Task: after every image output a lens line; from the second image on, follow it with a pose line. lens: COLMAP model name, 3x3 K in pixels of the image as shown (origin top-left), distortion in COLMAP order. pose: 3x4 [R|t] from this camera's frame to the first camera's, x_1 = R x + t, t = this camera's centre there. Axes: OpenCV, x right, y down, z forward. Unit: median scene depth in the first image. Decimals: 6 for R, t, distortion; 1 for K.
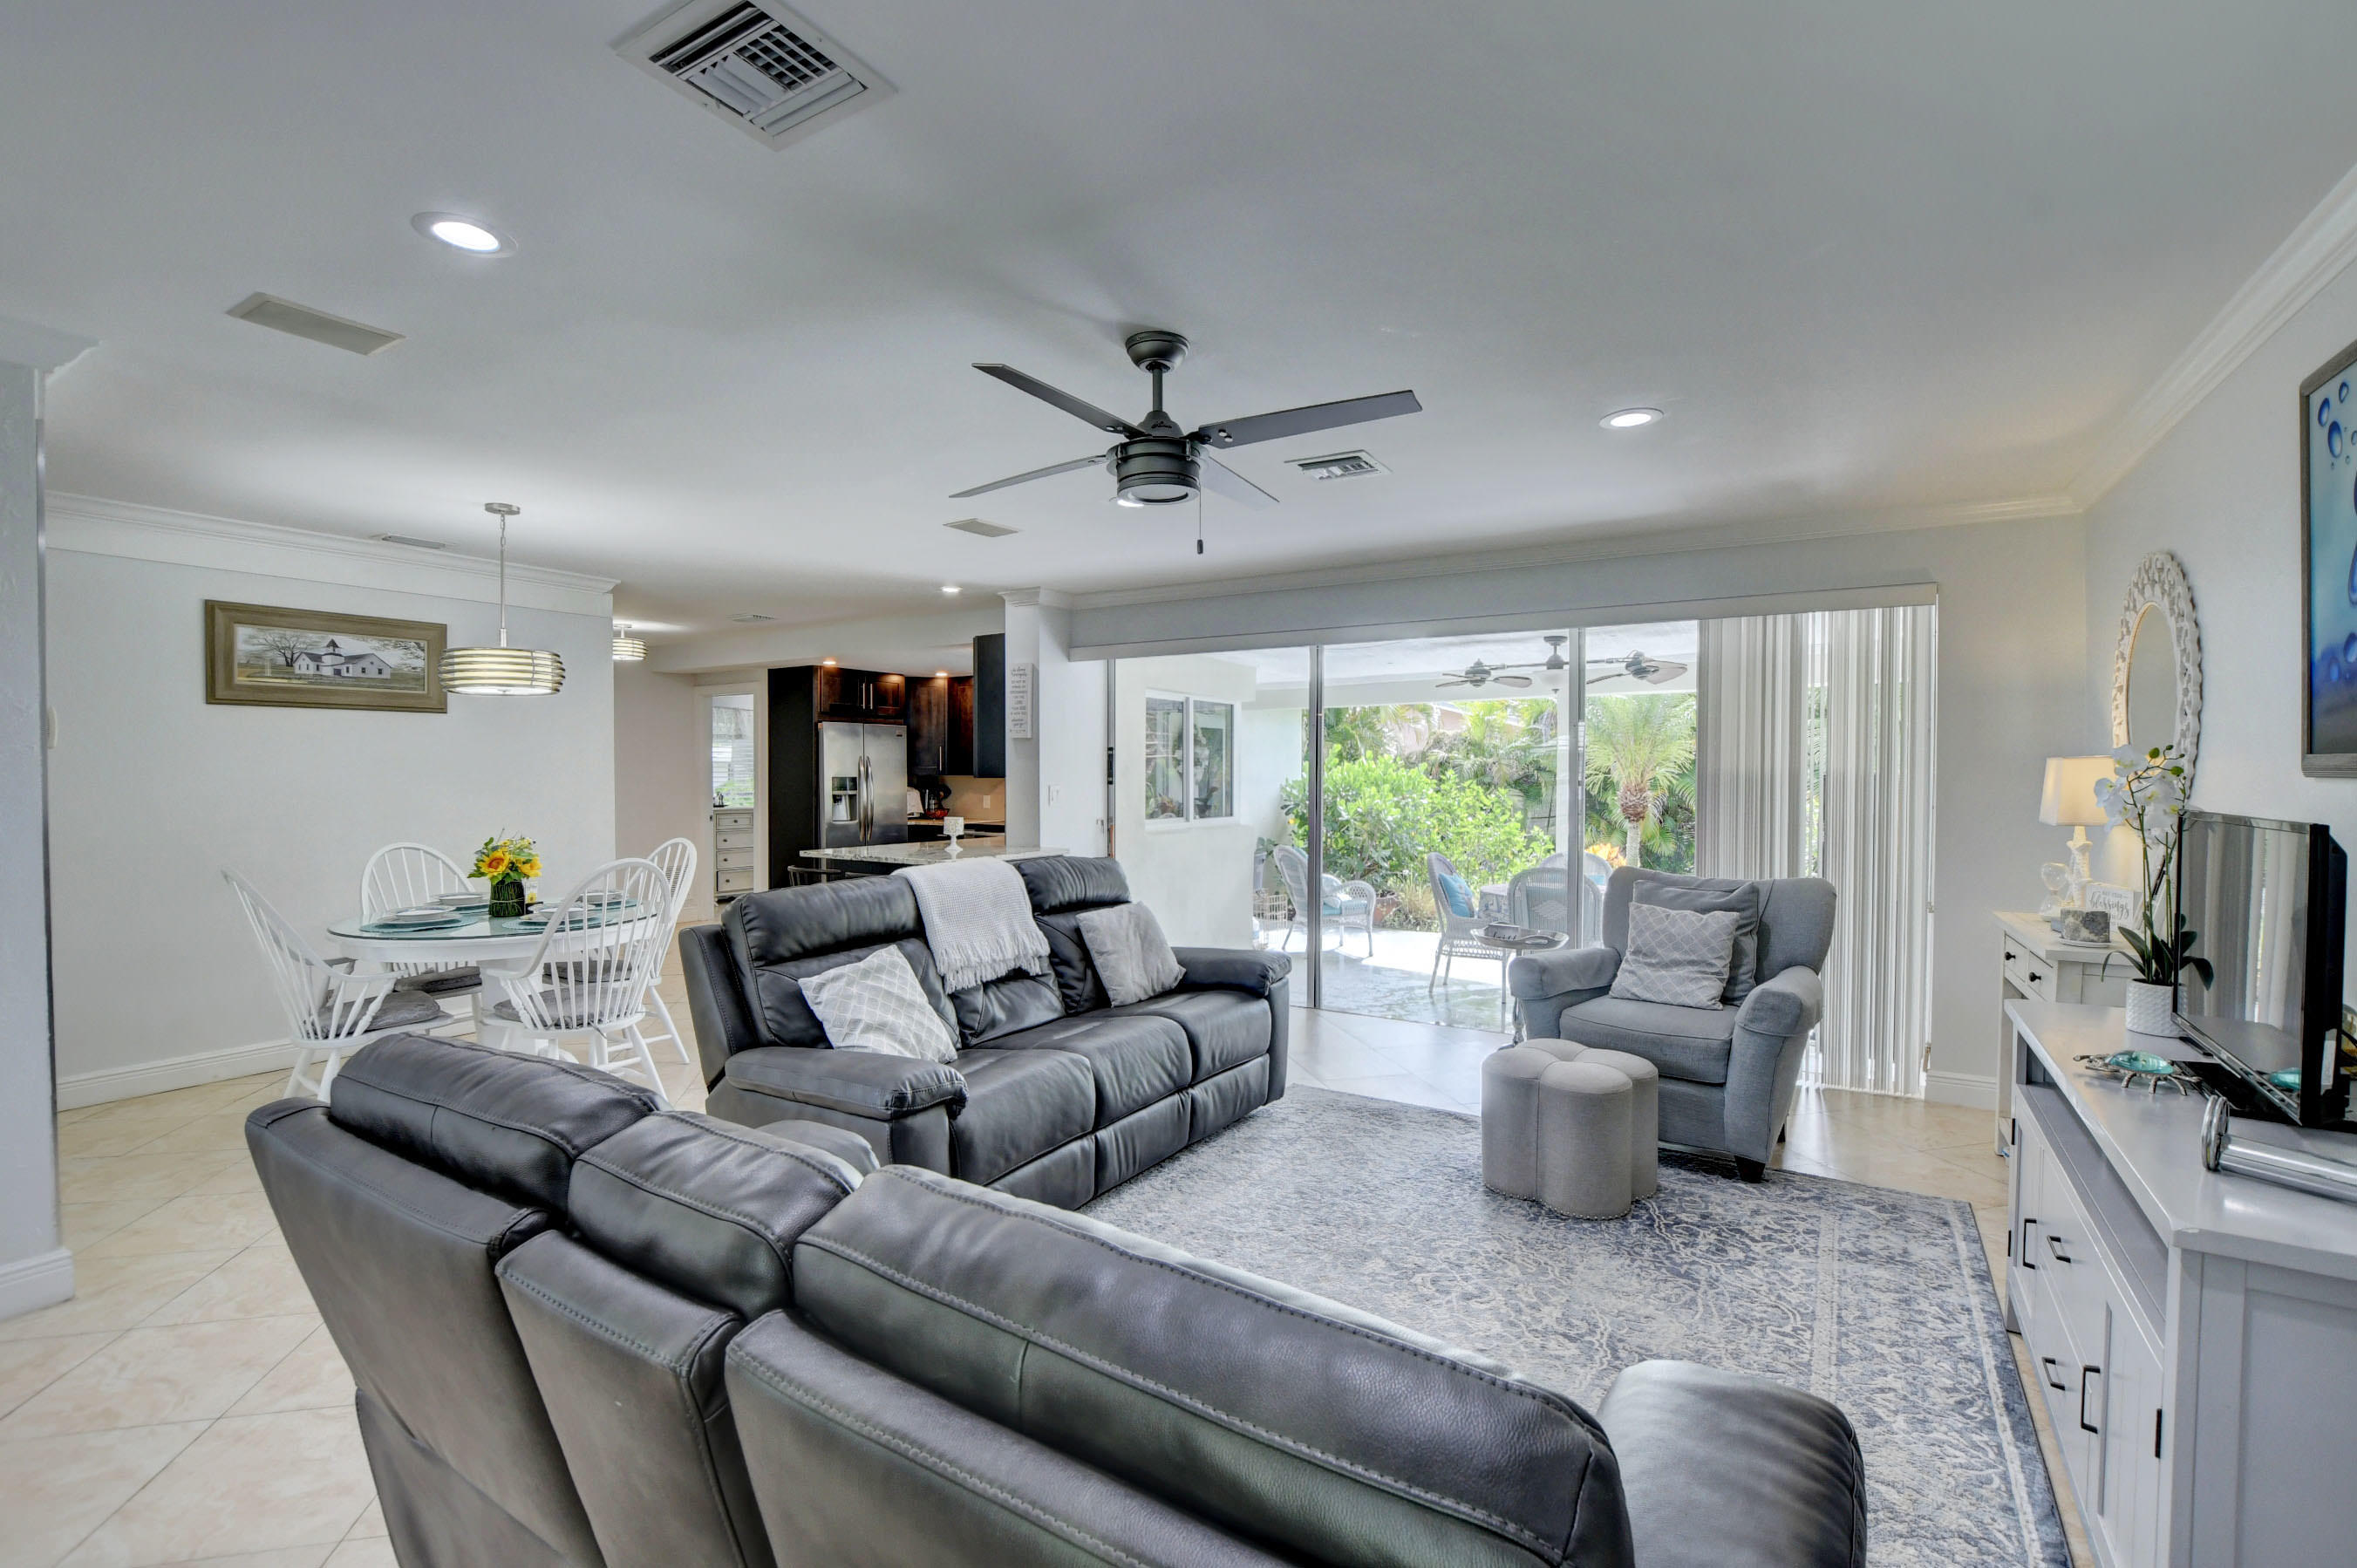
lens RADIAL K [[1040.0, 0, 1185.3], [0, 1040.0, 779.2], [0, 0, 1]] dist [-0.031813, 0.003300]
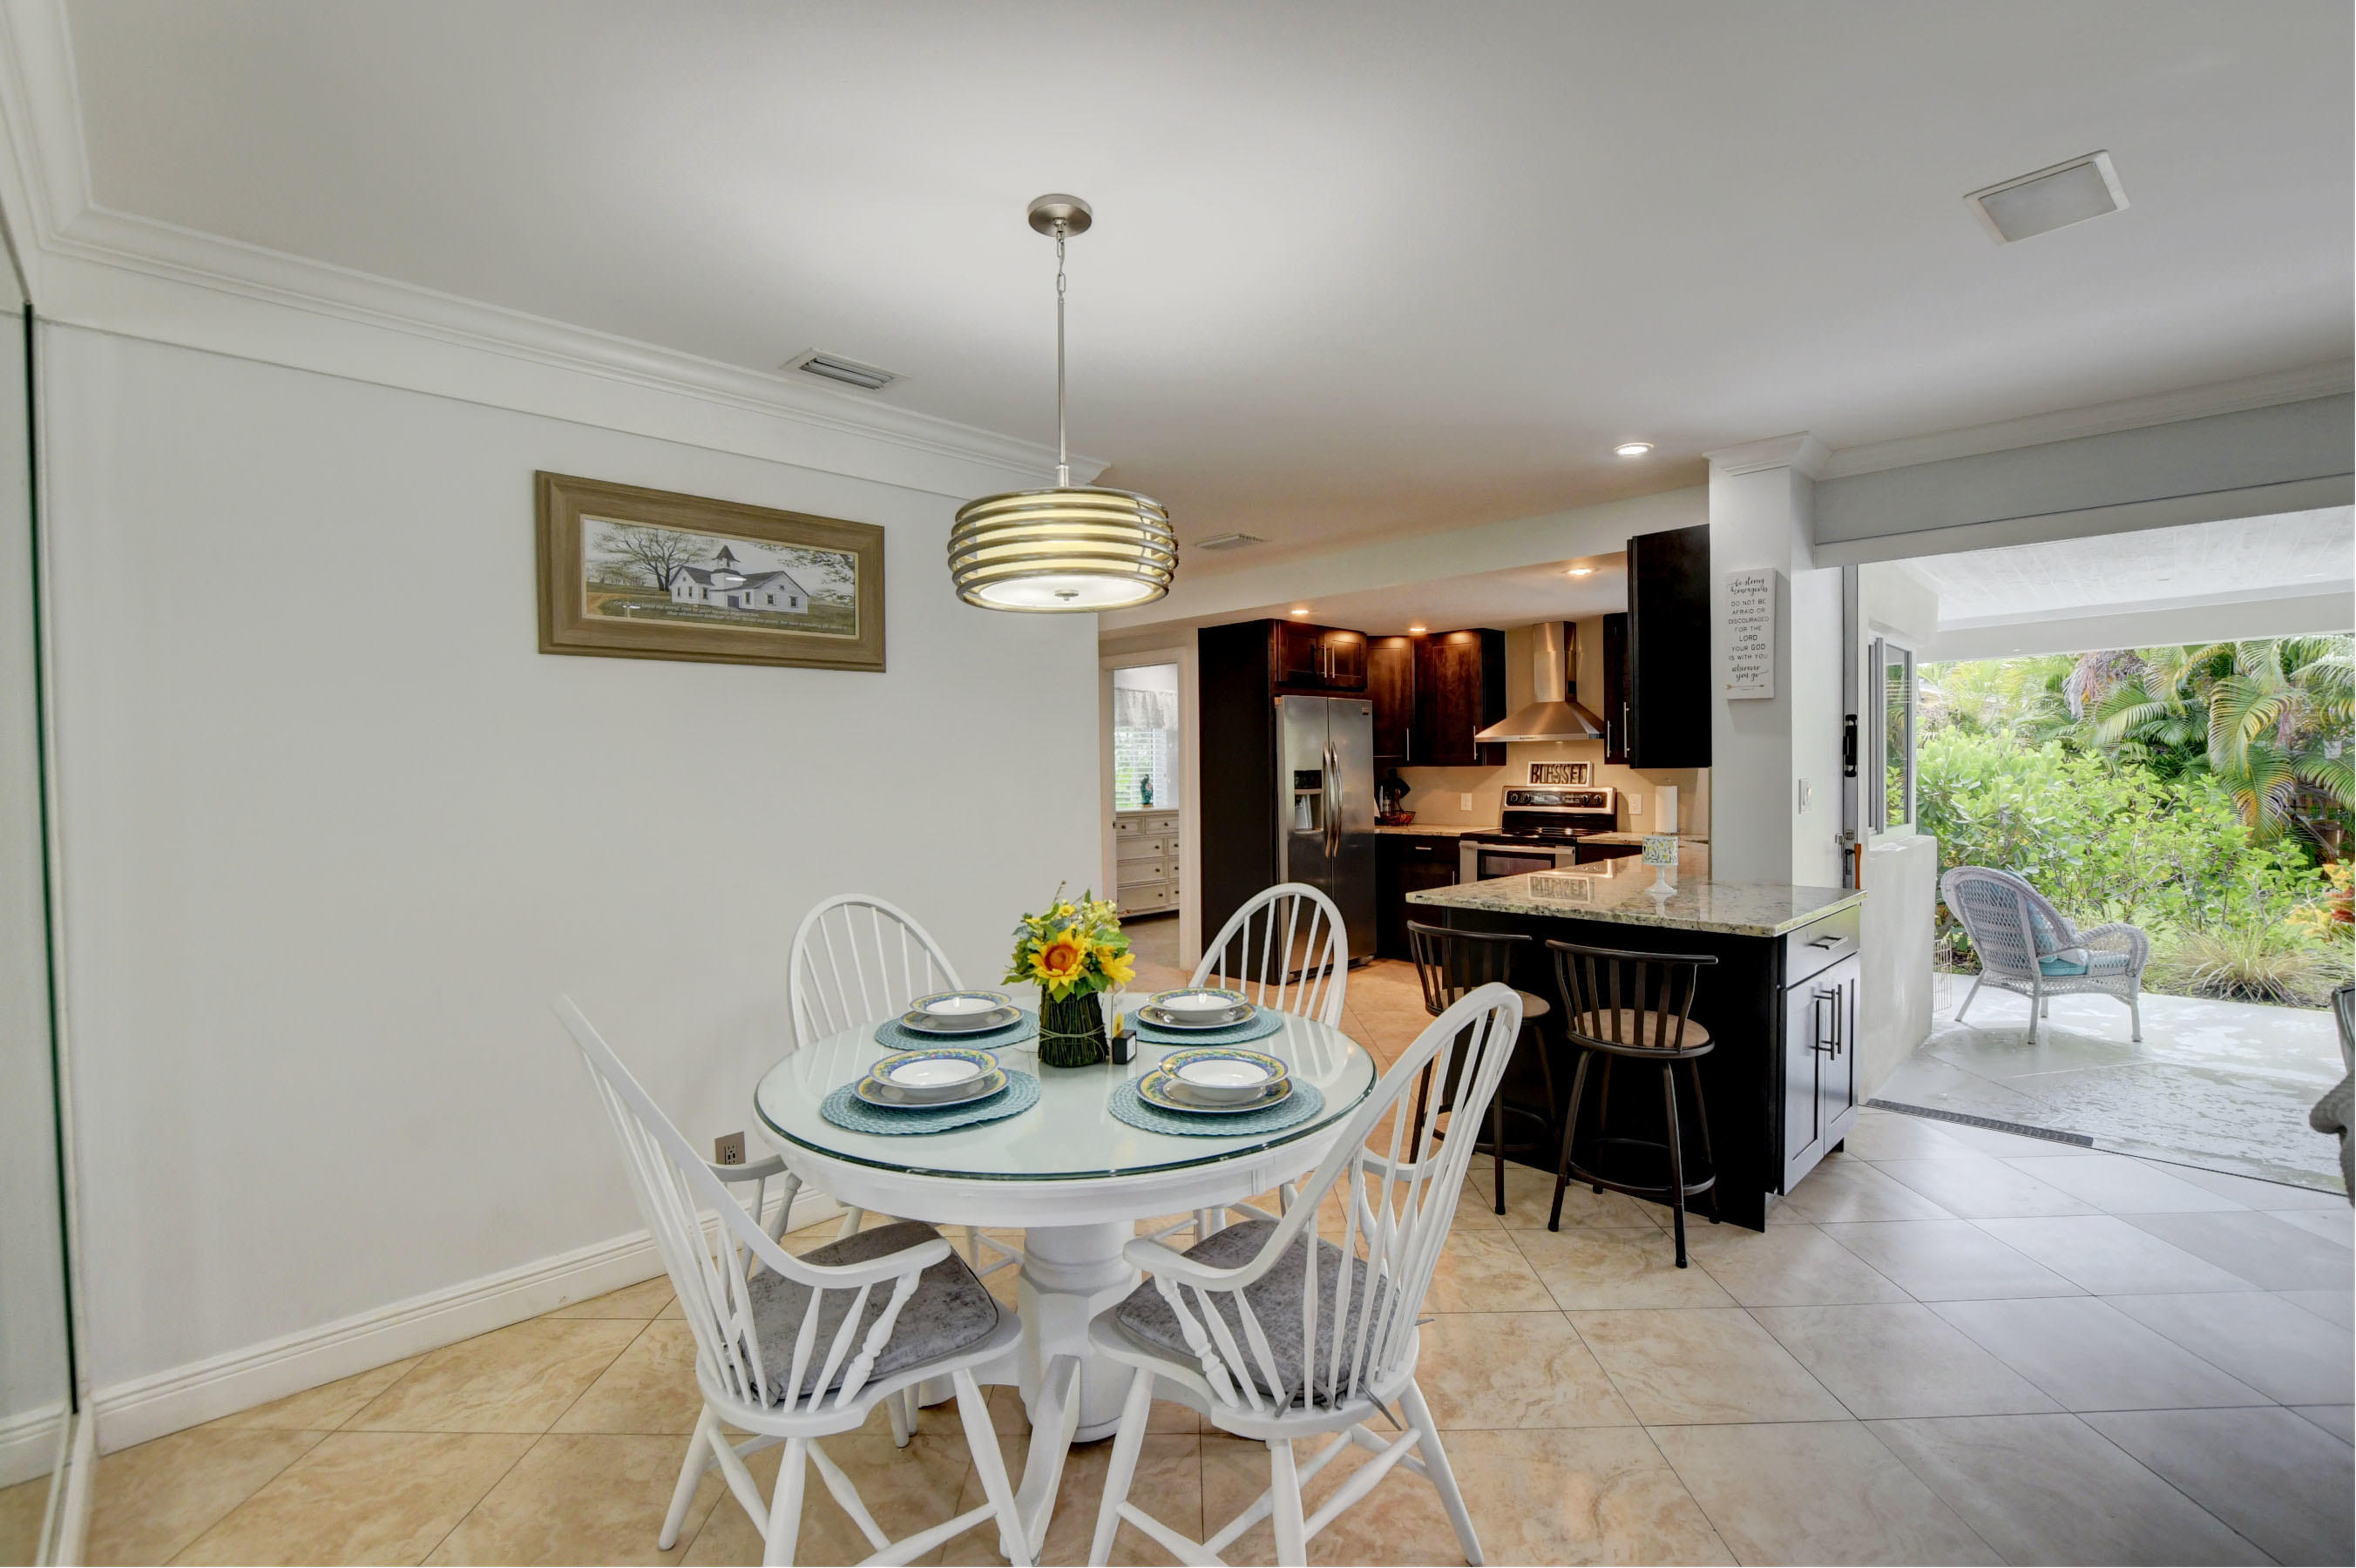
lens RADIAL K [[1039.4, 0, 1185.0], [0, 1039.4, 780.6], [0, 0, 1]] dist [-0.031813, 0.003300]
pose [[0.972830, -0.010127, -0.231298, -0.411071], [0.012112, 0.999901, 0.007160, -0.002095], [0.231203, -0.009767, 0.972857, 0.444982]]
